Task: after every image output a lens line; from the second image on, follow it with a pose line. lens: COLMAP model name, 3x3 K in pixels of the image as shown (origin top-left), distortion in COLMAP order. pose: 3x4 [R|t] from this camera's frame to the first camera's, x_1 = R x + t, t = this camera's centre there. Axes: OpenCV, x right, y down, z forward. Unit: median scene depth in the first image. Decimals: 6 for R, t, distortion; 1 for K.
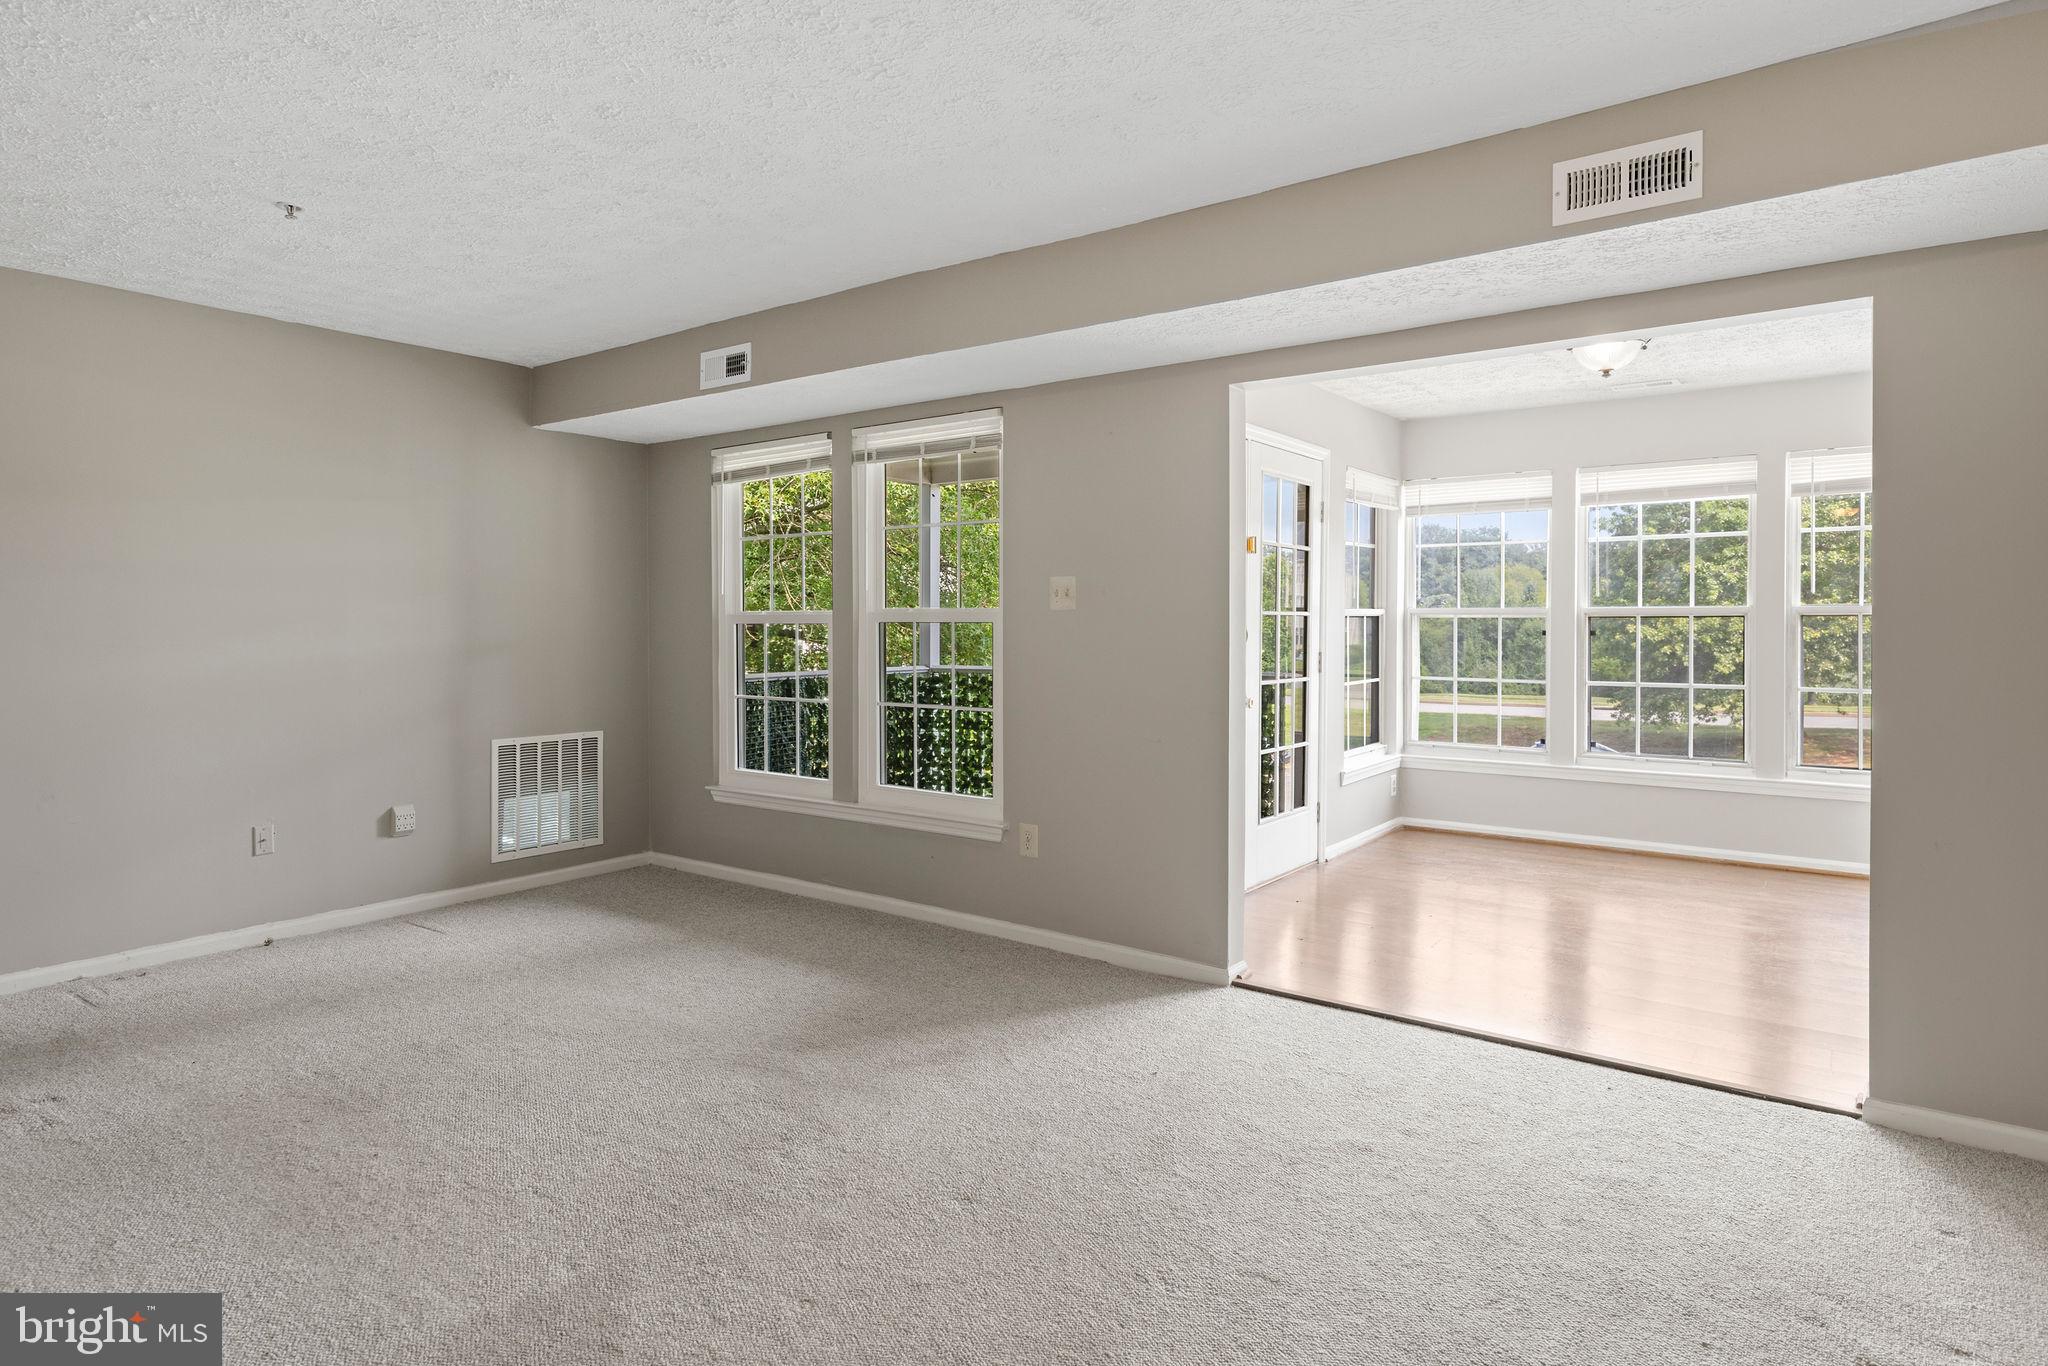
lens RADIAL K [[1132.6, 0, 1037.8], [0, 1132.6, 635.6], [0, 0, 1]] dist [0.003914, 0.002566]
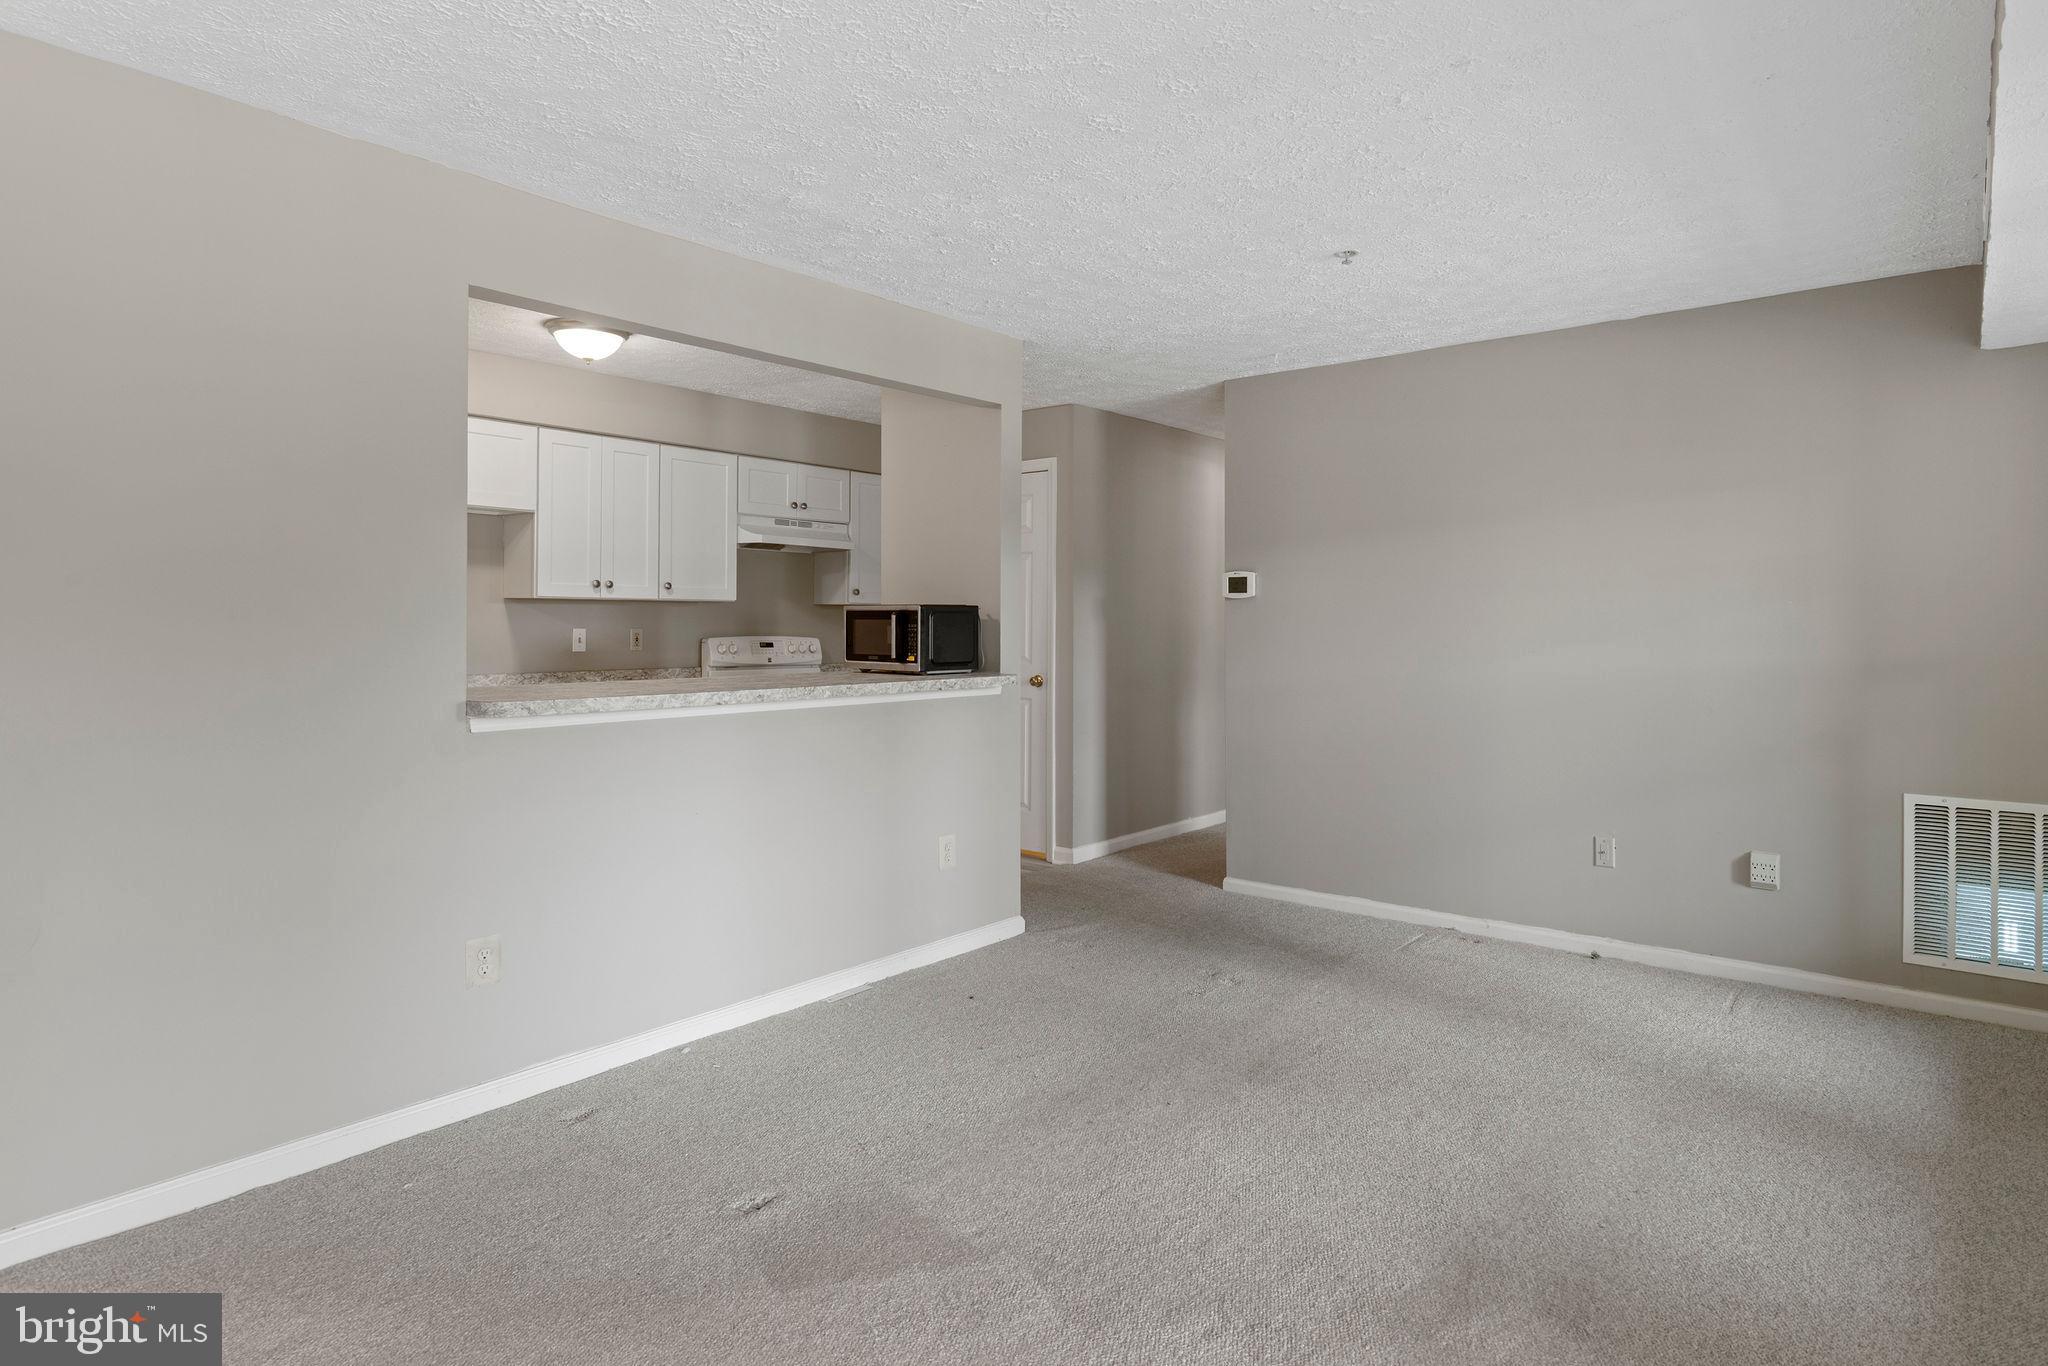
lens RADIAL K [[1132.6, 0, 1039.4], [0, 1132.6, 622.1], [0, 0, 1]] dist [0.003914, 0.002566]
pose [[-0.066694, -0.003063, -0.997769, 0.226446], [-0.013114, 0.999912, -0.002193, -0.008108], [0.997687, 0.012939, -0.066729, 0.381171]]
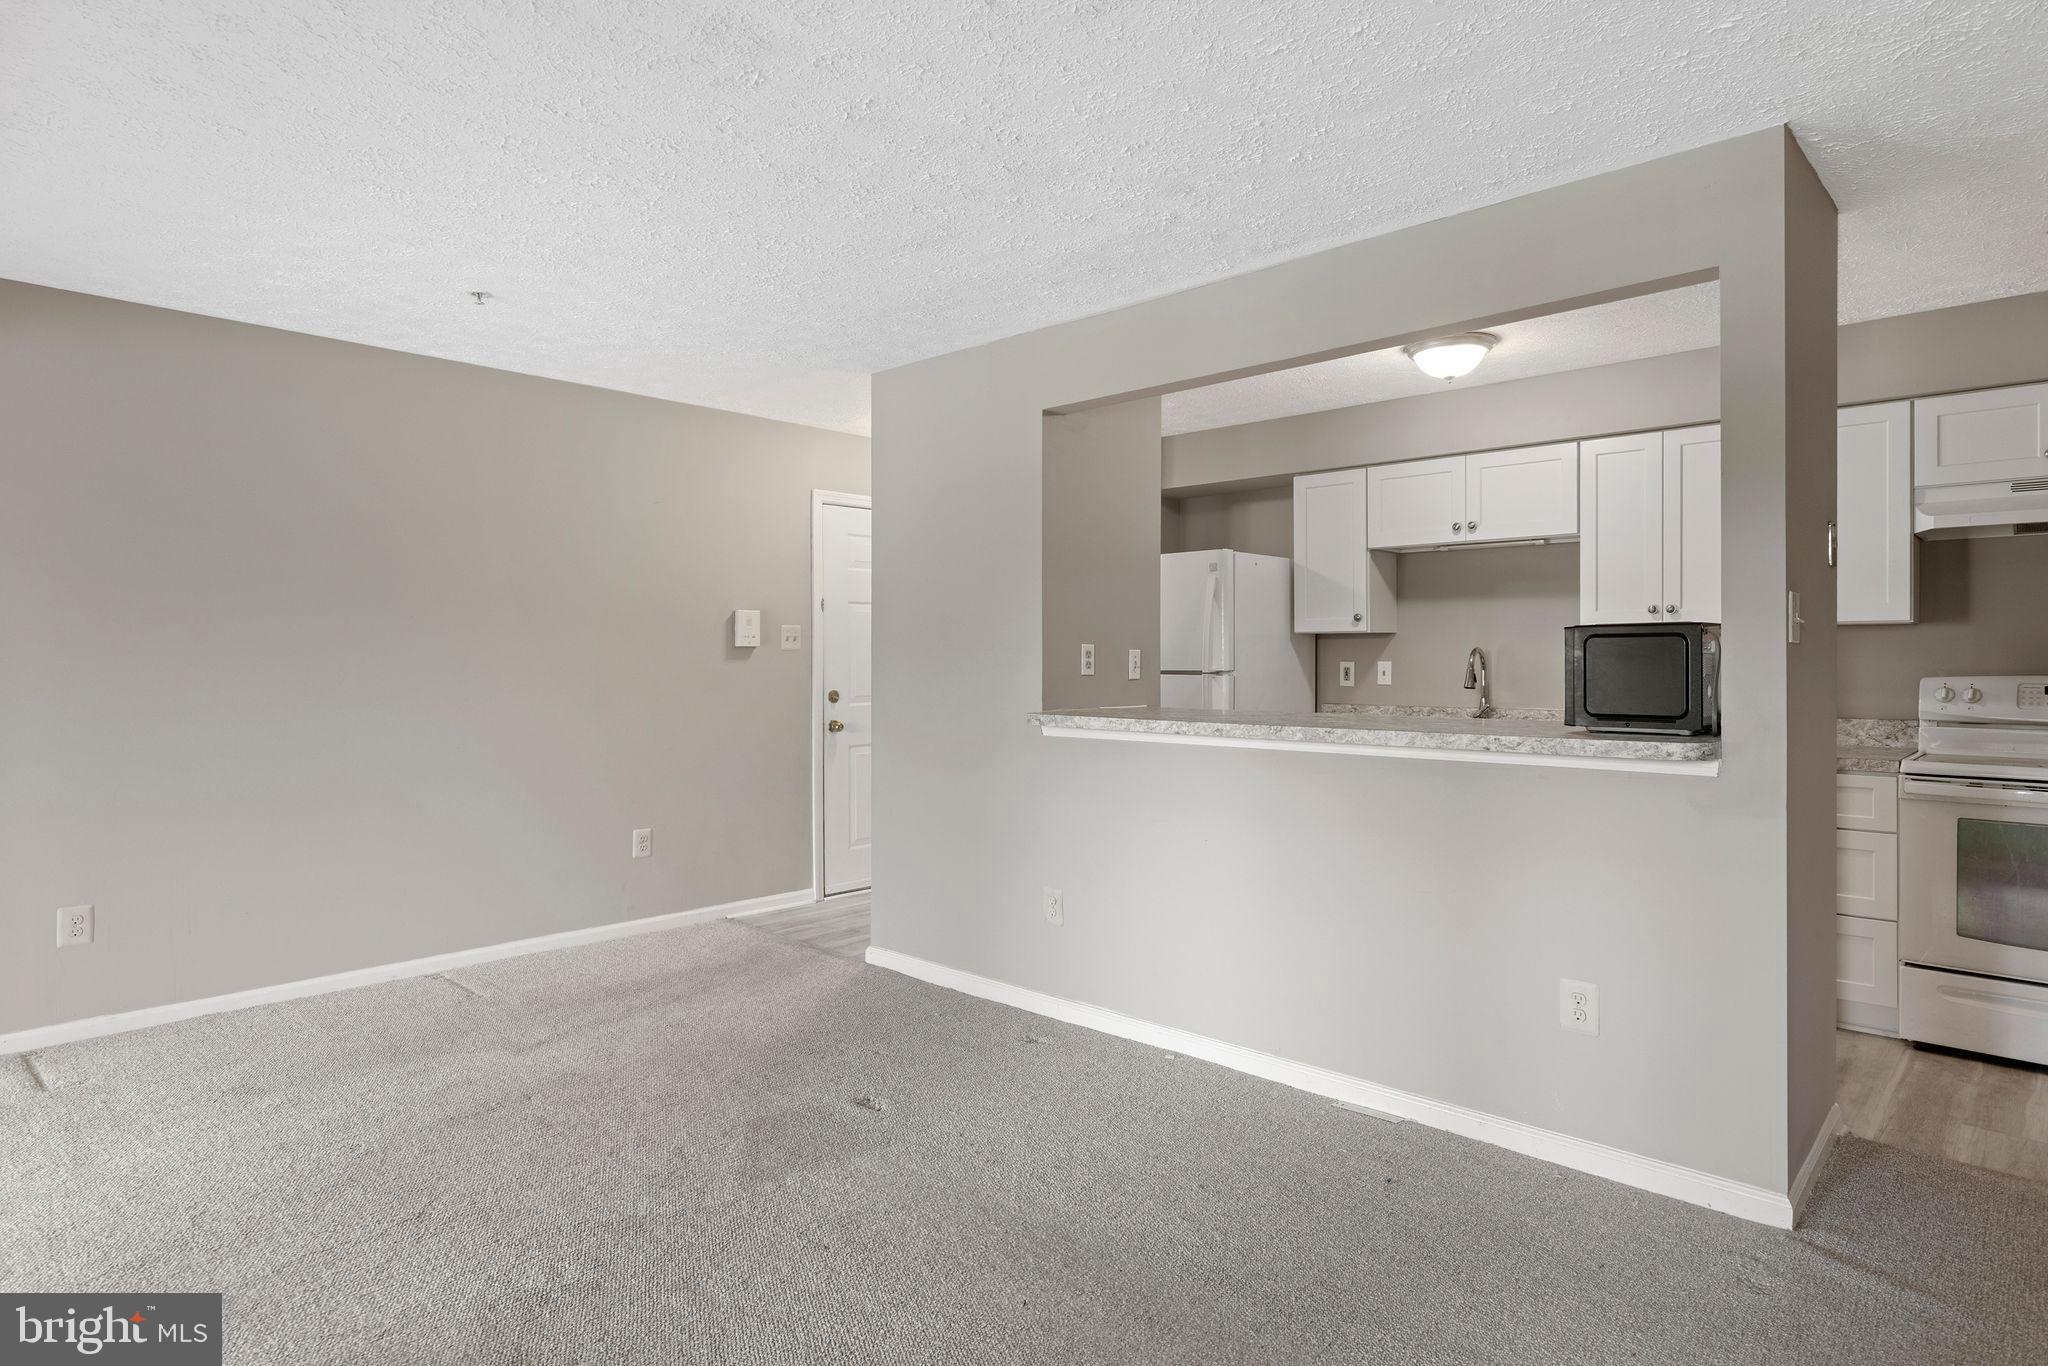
lens RADIAL K [[1132.6, 0, 1021.9], [0, 1132.6, 666.1], [0, 0, 1]] dist [0.003914, 0.002566]
pose [[-0.989888, -0.001611, 0.141842, -0.247196], [0.000668, 0.999871, 0.016022, -0.010010], [-0.141849, 0.015955, -0.989760, 0.712881]]
